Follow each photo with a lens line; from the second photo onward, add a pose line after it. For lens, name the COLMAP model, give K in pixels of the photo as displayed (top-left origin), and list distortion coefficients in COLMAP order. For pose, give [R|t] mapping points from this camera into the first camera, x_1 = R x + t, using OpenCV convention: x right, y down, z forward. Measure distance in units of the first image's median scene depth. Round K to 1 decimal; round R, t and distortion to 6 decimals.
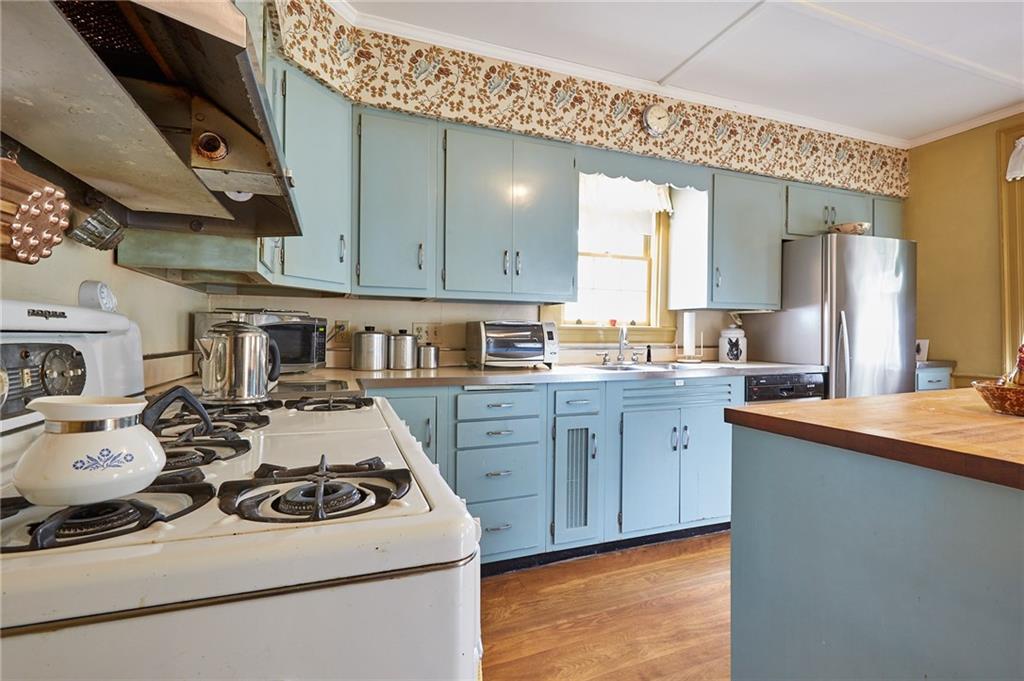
lens RADIAL K [[489.0, 0, 512.0], [0, 489.0, 340.5], [0, 0, 1]] dist [0.011876, -0.001212]
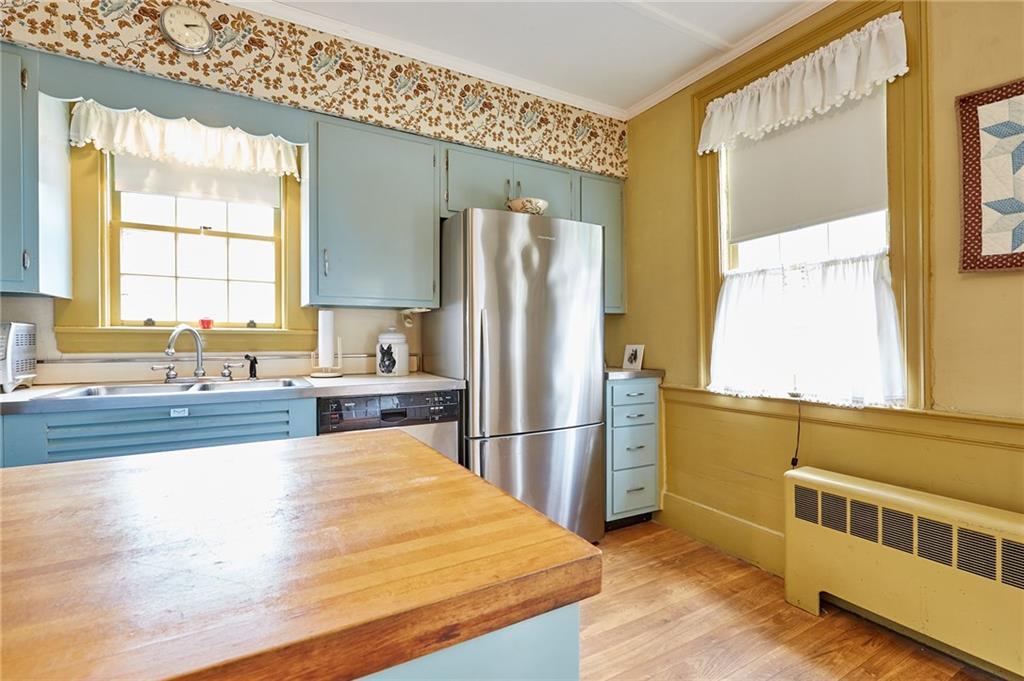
lens RADIAL K [[489.0, 0, 512.0], [0, 489.0, 340.5], [0, 0, 1]] dist [0.011876, -0.001212]
pose [[0.990681, -0.005688, 0.136087, 0.158831], [0.007799, 0.999857, -0.014985, 0.000600], [-0.135983, 0.015906, 0.990584, 0.062854]]
